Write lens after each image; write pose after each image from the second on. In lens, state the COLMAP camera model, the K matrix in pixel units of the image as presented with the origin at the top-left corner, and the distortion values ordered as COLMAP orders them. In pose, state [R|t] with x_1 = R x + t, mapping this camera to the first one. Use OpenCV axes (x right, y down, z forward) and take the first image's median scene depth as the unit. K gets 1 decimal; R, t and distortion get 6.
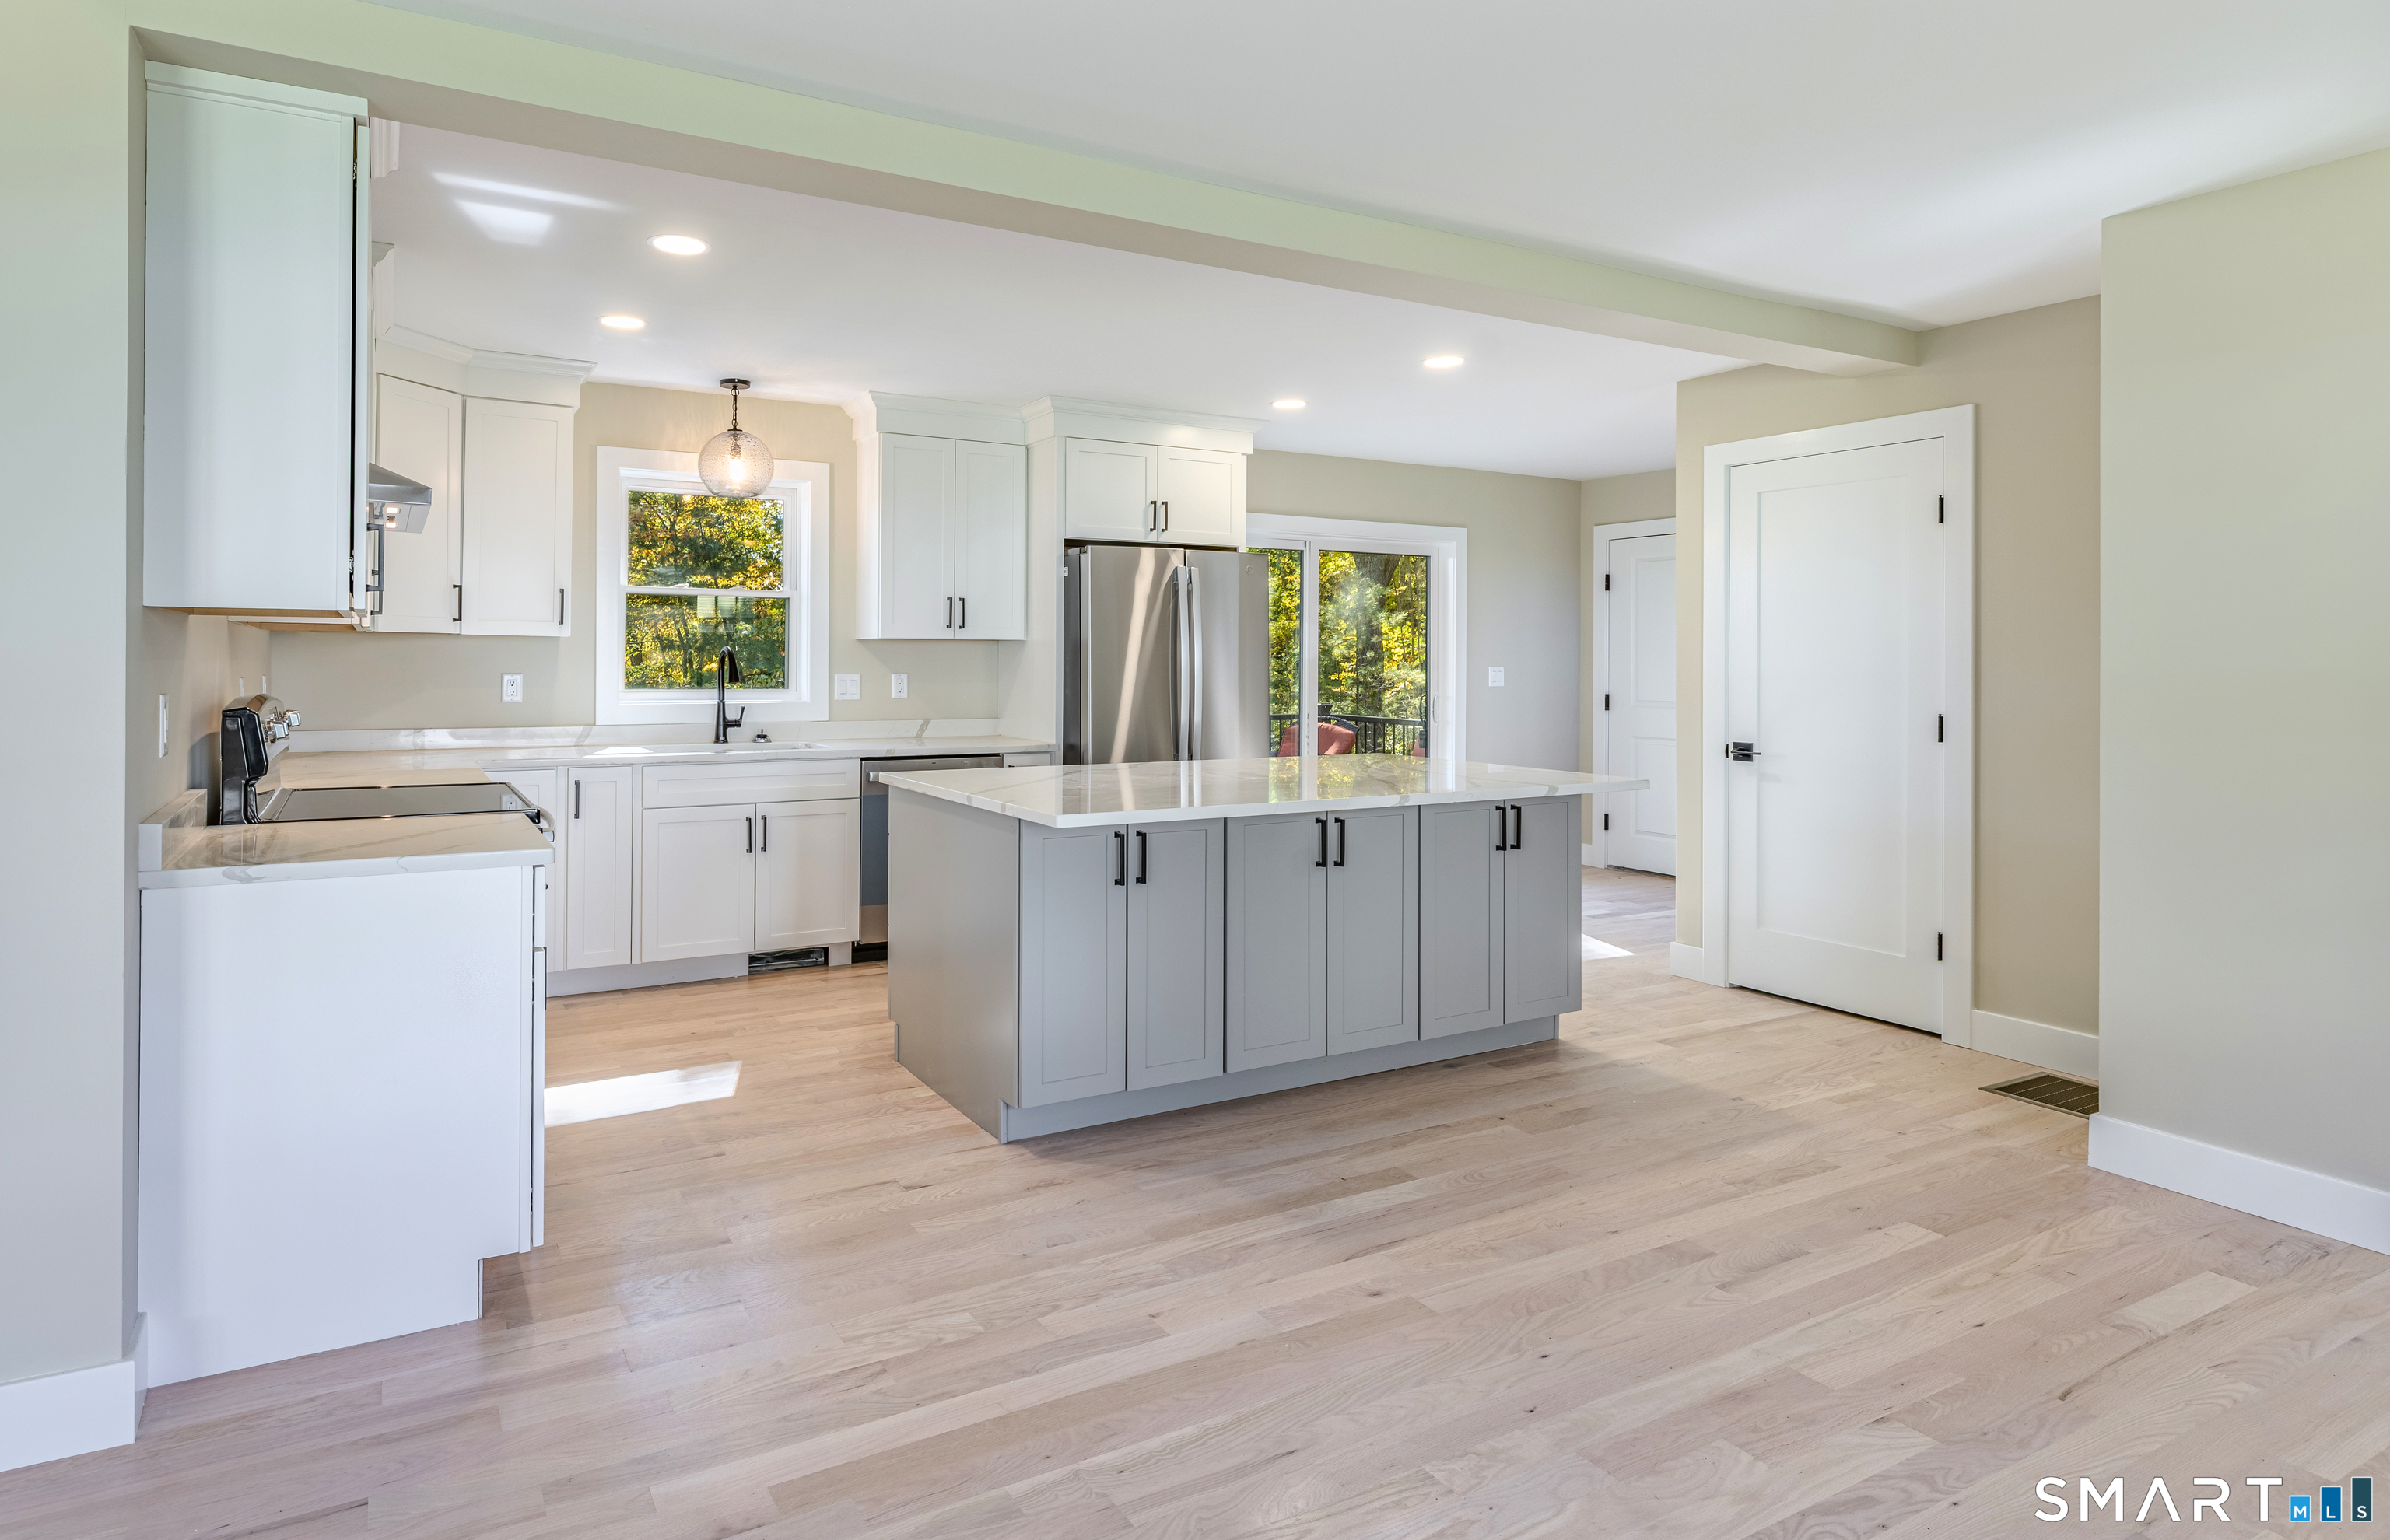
lens RADIAL K [[1226.7, 0, 956.2], [0, 1226.7, 656.0], [0, 0, 1]] dist [-0.000919, 0.000260]
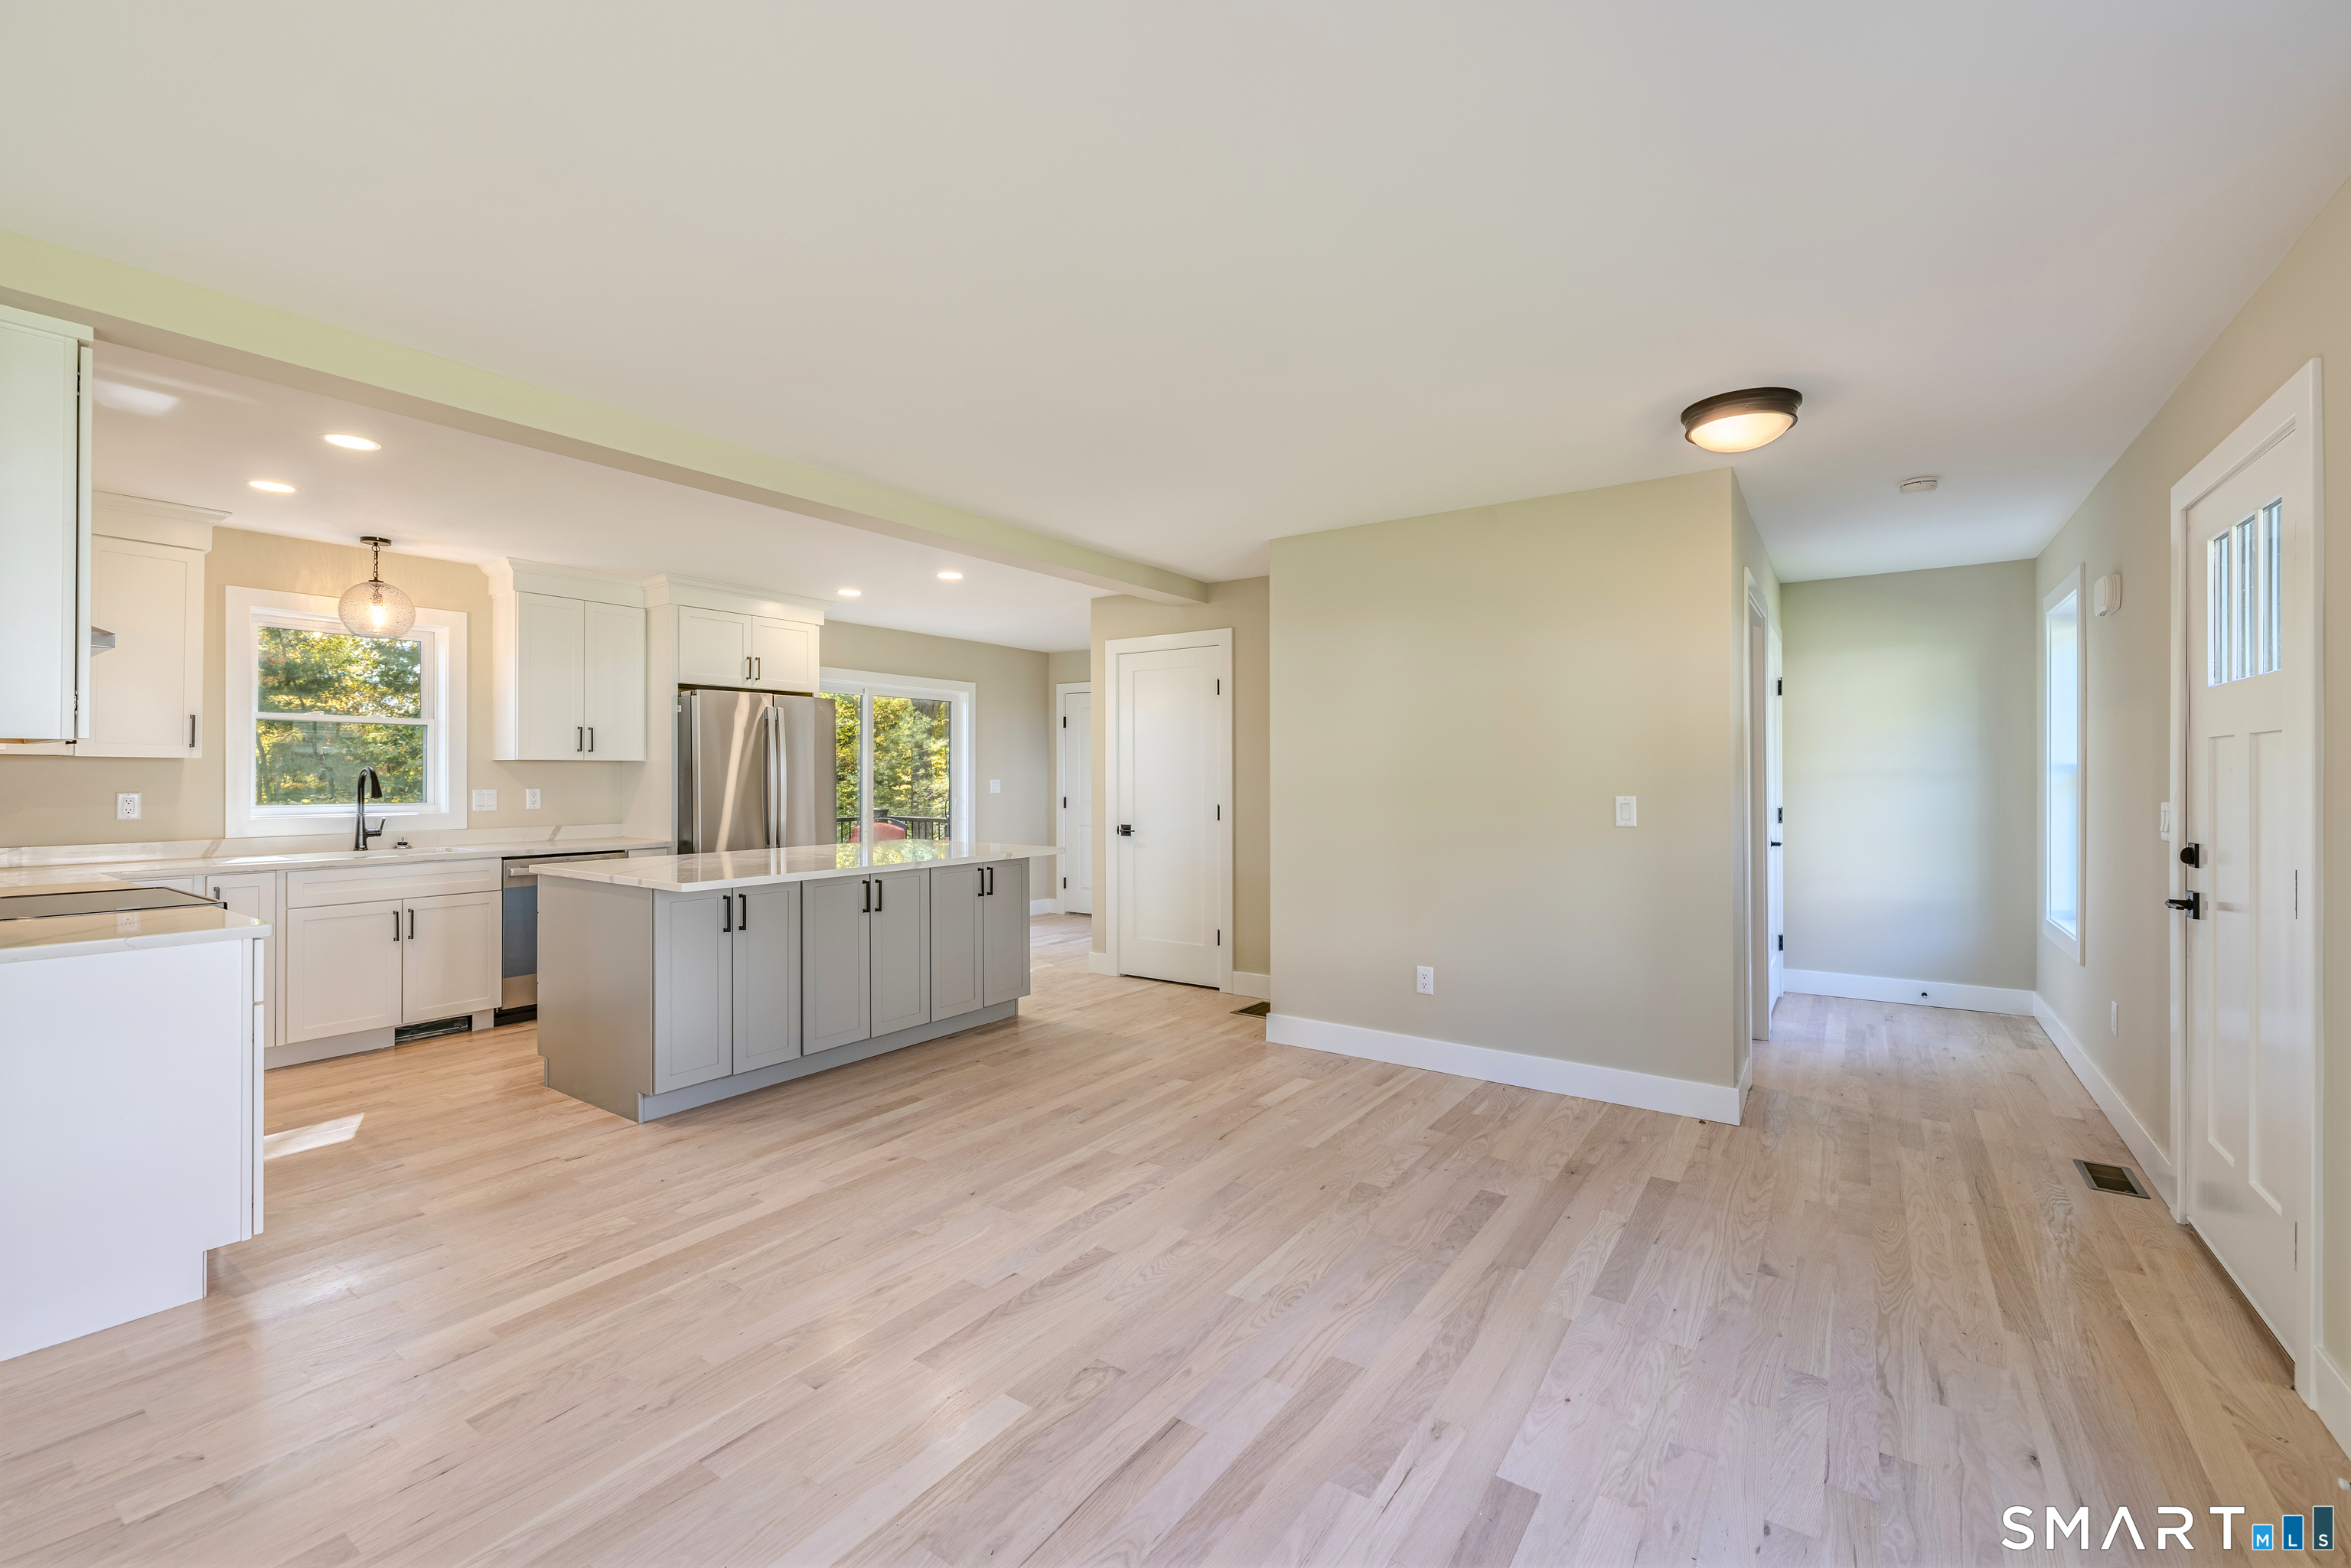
lens RADIAL K [[1024.4, 0, 1079.0], [0, 1024.4, 770.9], [0, 0, 1]] dist [0.001513, -0.000103]
pose [[0.890350, -0.003981, 0.455259, -0.037225], [0.004807, 0.999988, -0.000658, 0.000118], [-0.455251, 0.002774, 0.890359, -0.210817]]
